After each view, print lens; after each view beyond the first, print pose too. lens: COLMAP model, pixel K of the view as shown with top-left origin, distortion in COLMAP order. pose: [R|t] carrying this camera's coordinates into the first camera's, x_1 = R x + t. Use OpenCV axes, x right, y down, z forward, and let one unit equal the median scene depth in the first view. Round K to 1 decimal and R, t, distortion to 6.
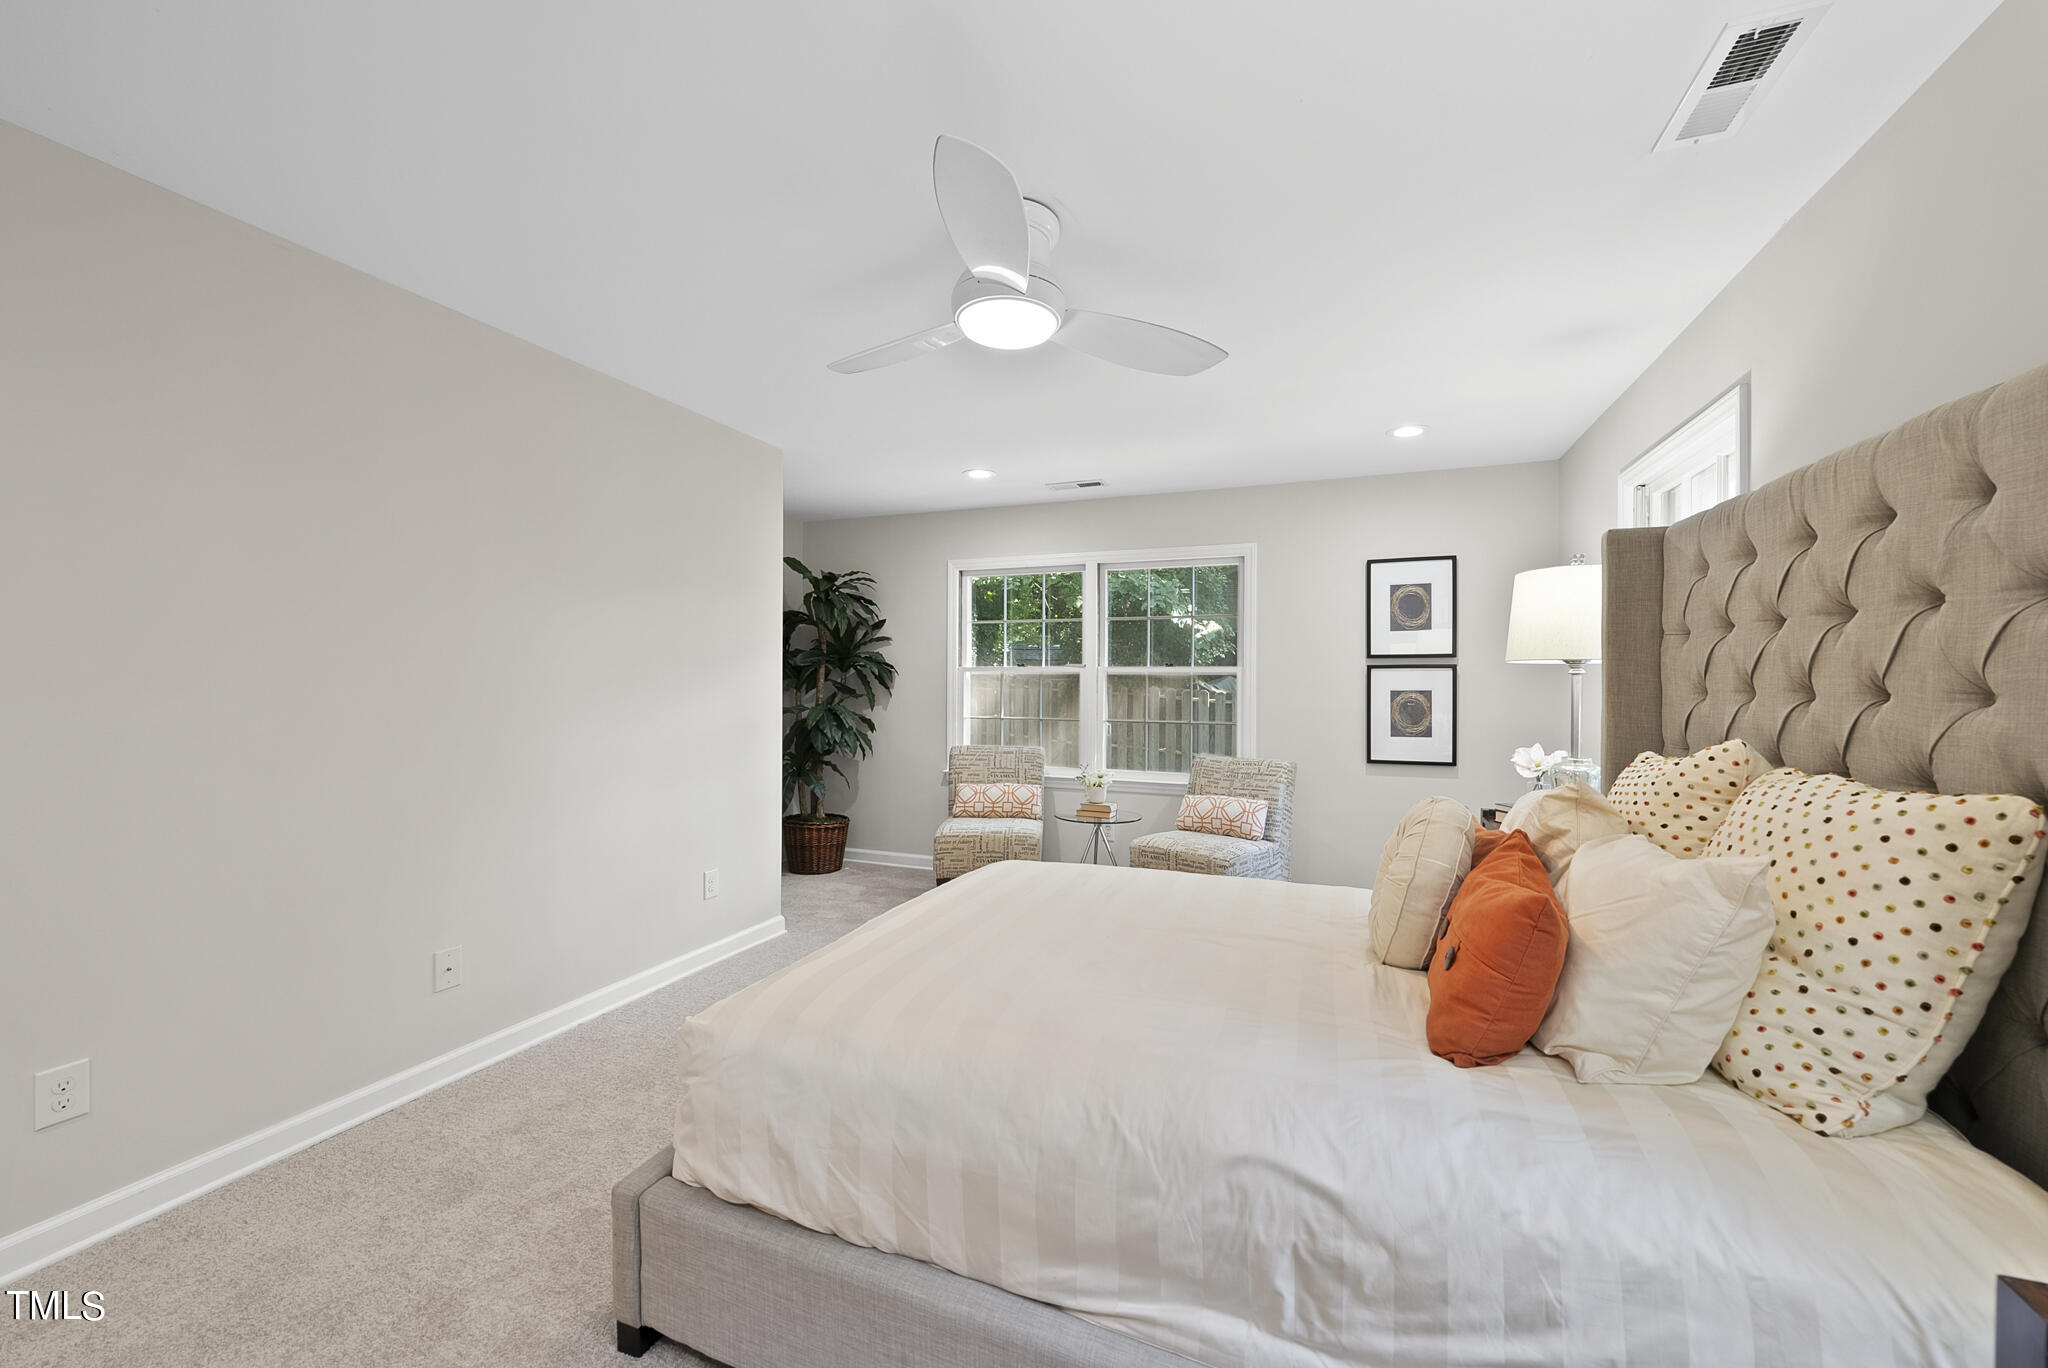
lens RADIAL K [[796.4, 0, 1013.1], [0, 796.4, 684.9], [0, 0, 1]] dist [-0.003487, -0.000246]
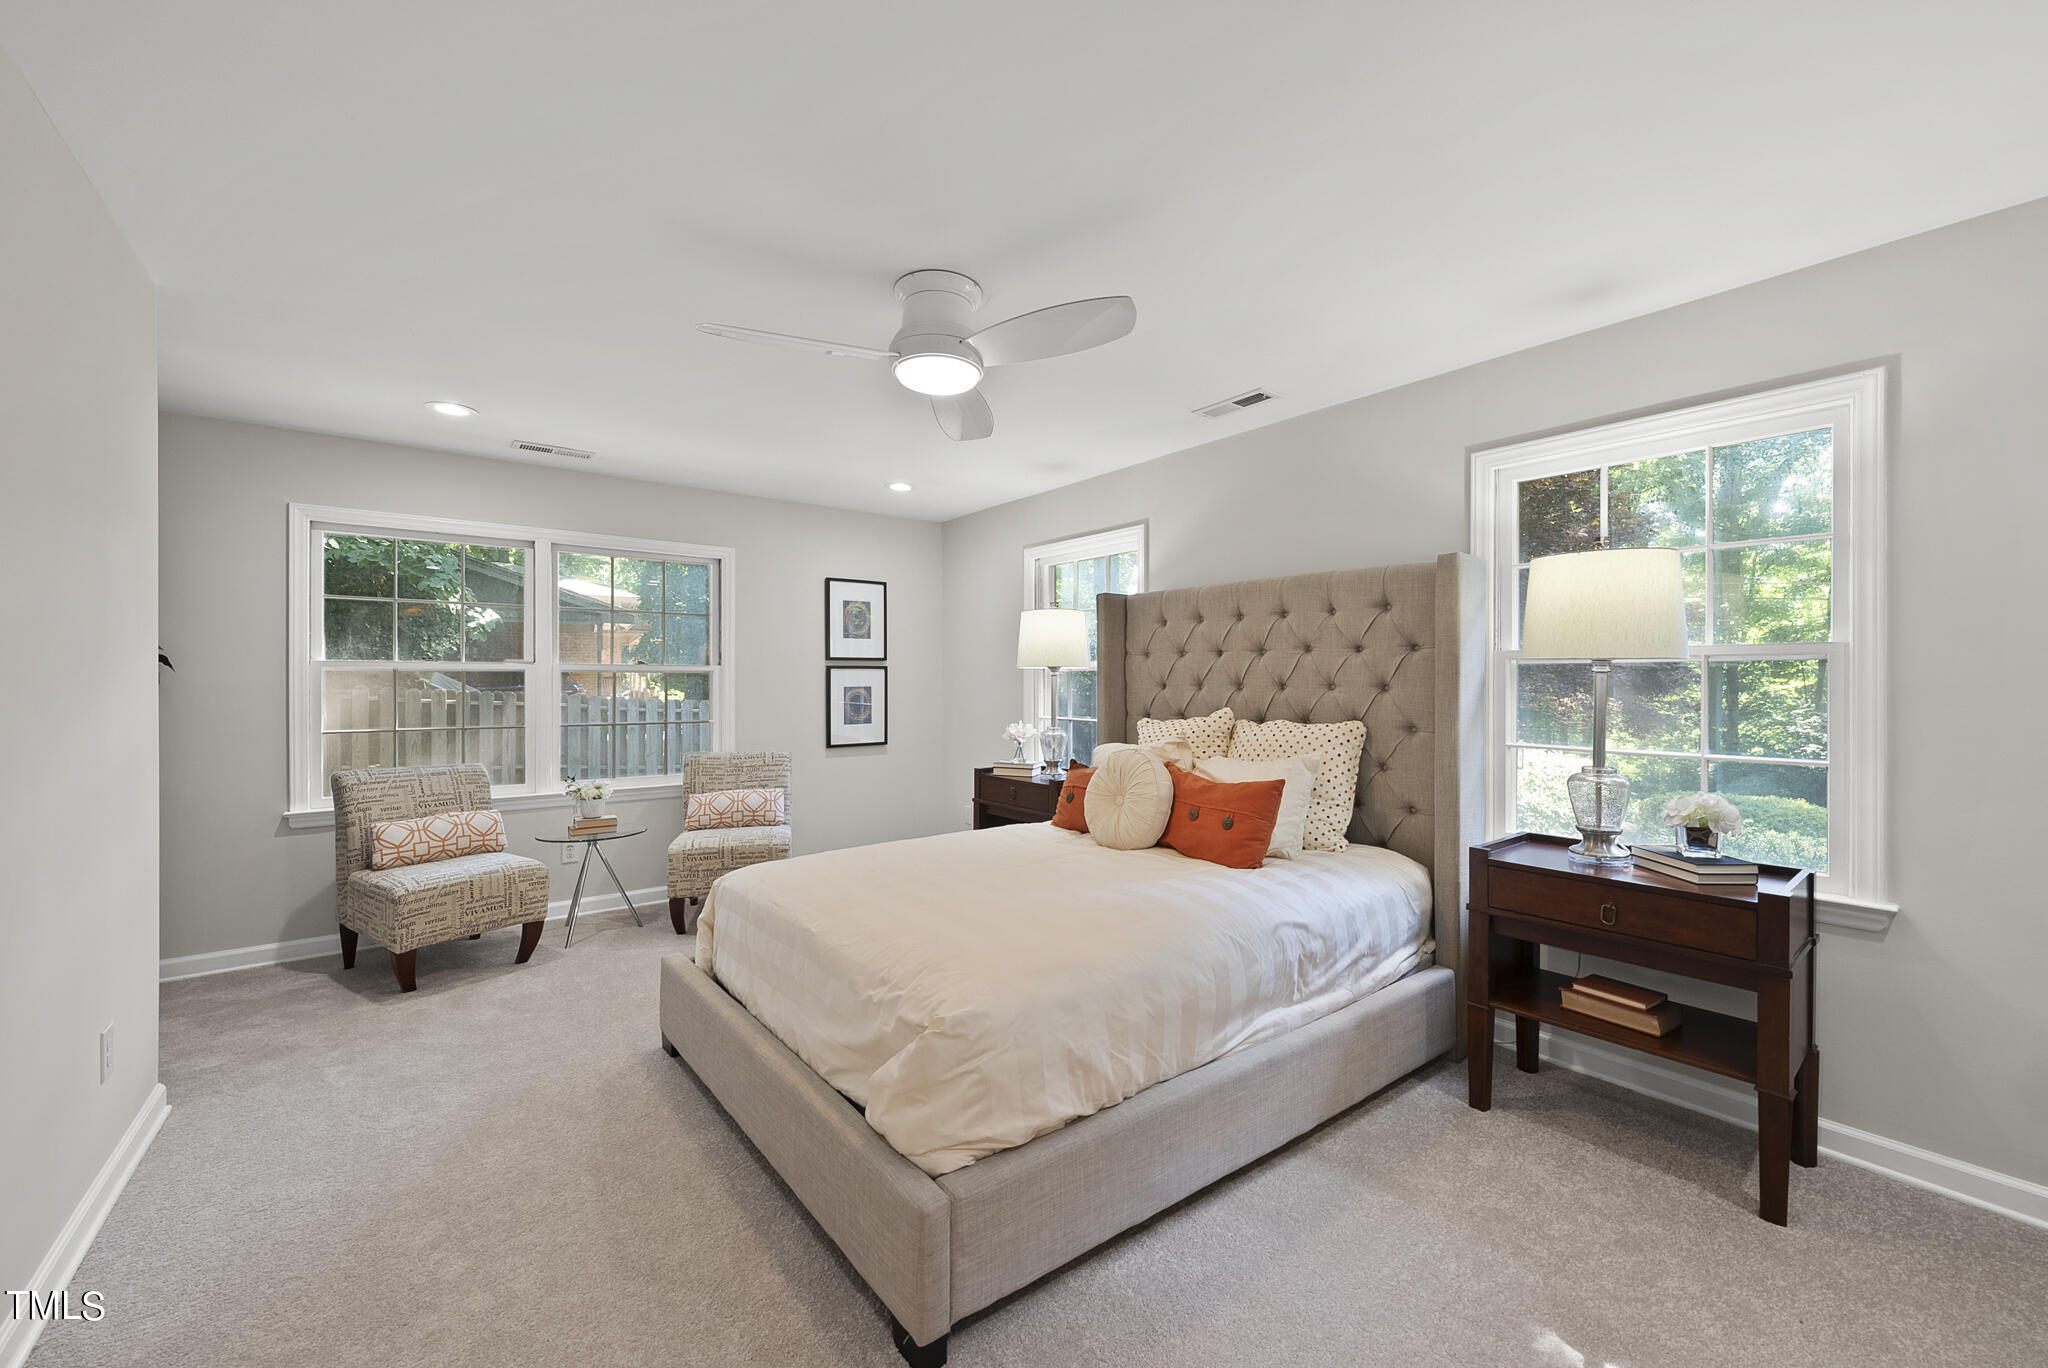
lens RADIAL K [[814.0, 0, 1017.6], [0, 814.0, 678.3], [0, 0, 1]] dist [-0.000850, 0.000050]
pose [[0.499299, -0.002676, 0.866426, -0.993127], [0.004920, 0.999988, 0.000254, -0.010935], [-0.866416, 0.004136, 0.499306, 0.308491]]
